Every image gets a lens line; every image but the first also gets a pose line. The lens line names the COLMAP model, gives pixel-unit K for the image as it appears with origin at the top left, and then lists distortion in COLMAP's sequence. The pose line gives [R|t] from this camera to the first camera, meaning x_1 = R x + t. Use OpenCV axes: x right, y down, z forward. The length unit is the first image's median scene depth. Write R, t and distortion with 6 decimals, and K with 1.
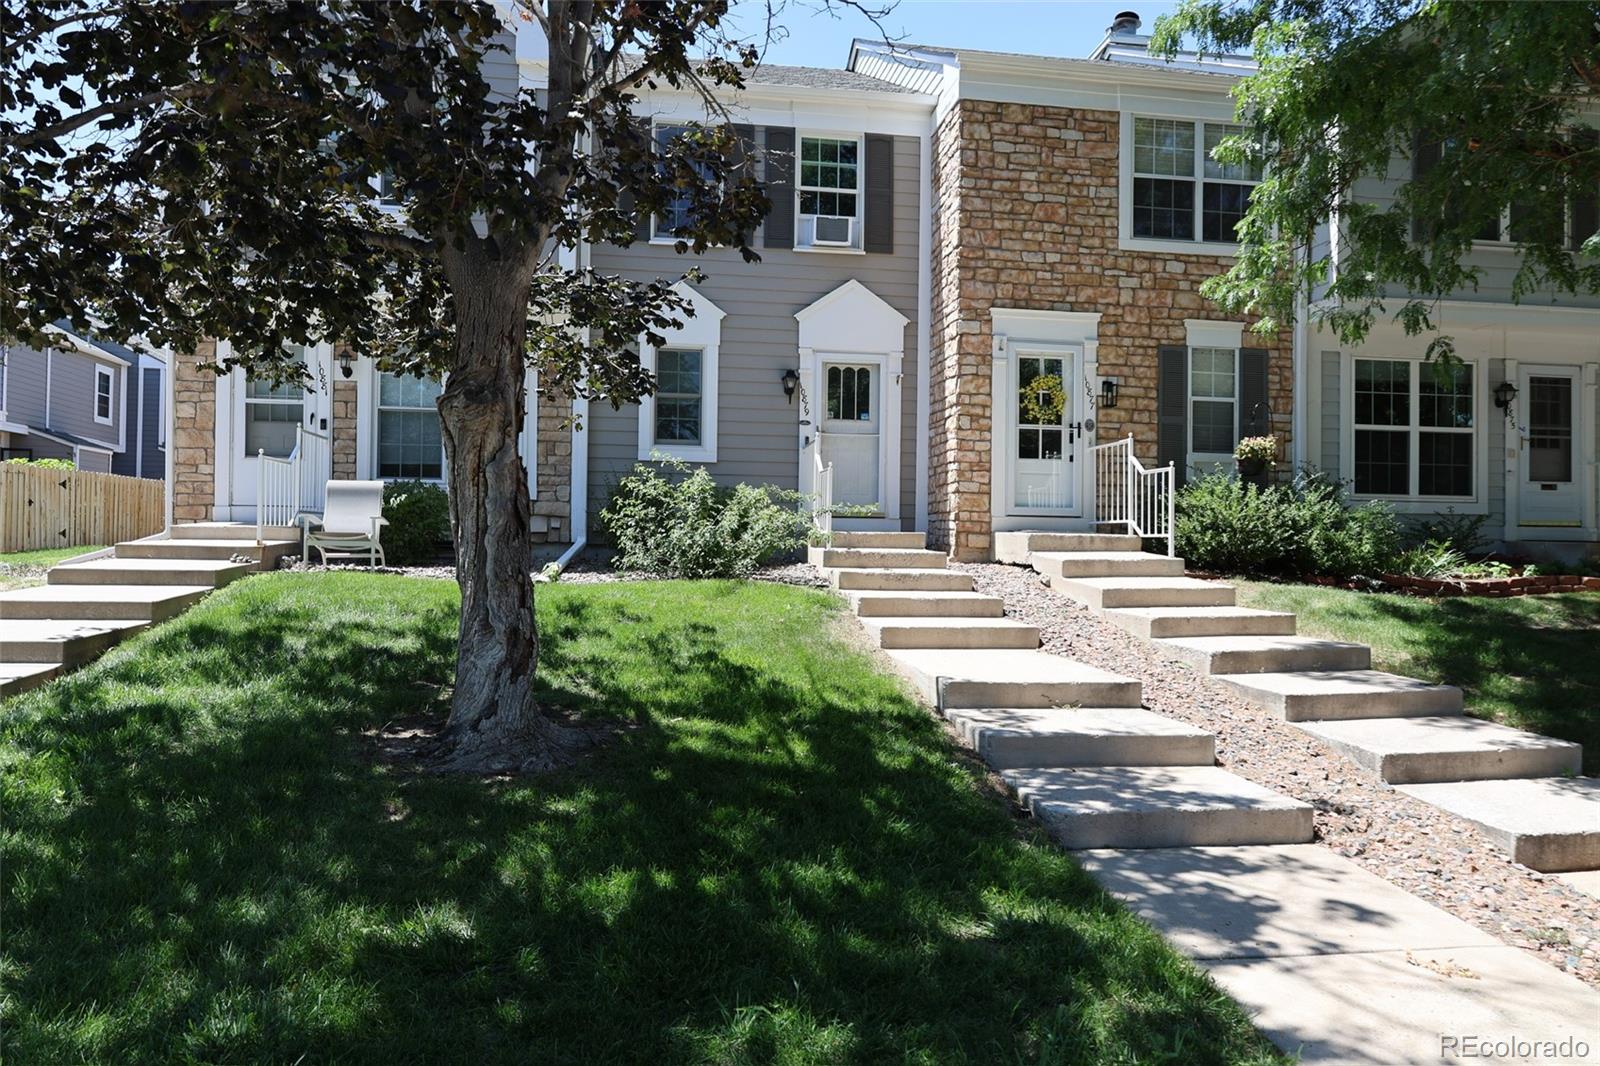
lens RADIAL K [[1081.6, 0, 800.2], [0, 1081.6, 539.8], [0, 0, 1]] dist [-0.014721, 0.004579]
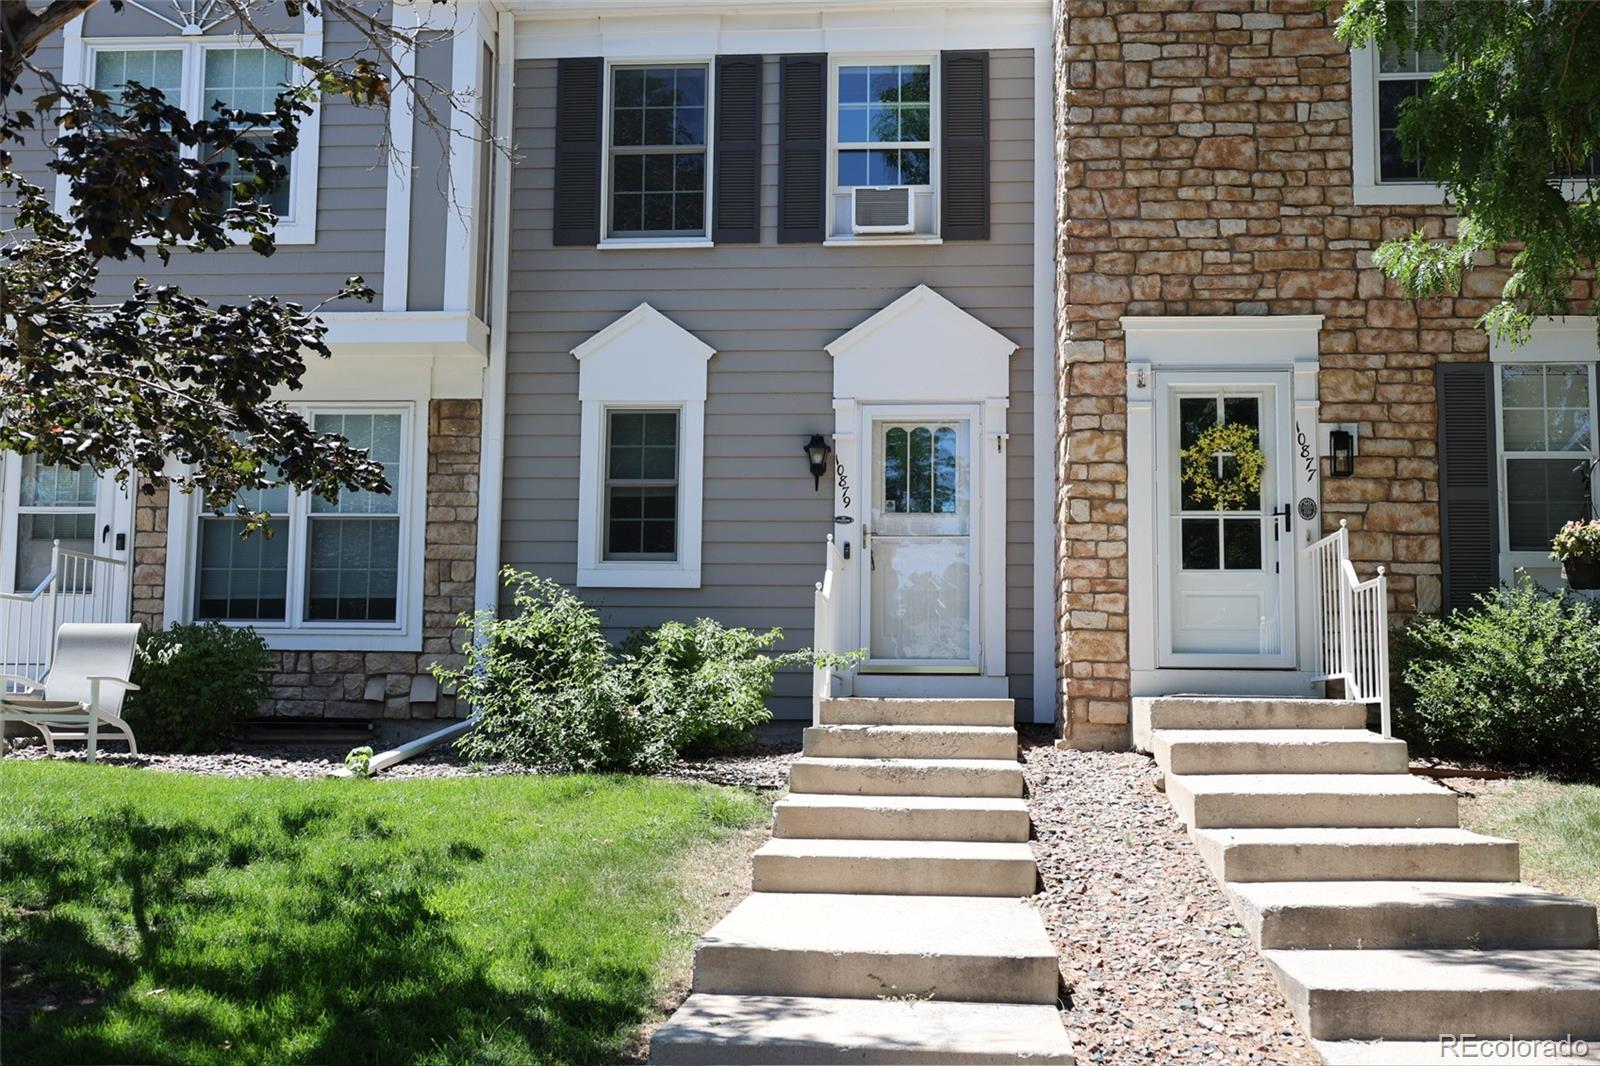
lens RADIAL K [[1755.6, 0, 800.1], [0, 1755.6, 536.4], [0, 0, 1]] dist [0.003543, 0.000000]
pose [[0.971725, -0.027504, -0.234509, 0.224879], [0.002490, 0.994331, -0.106301, 0.006710], [0.236104, 0.102711, 0.966284, 0.039844]]
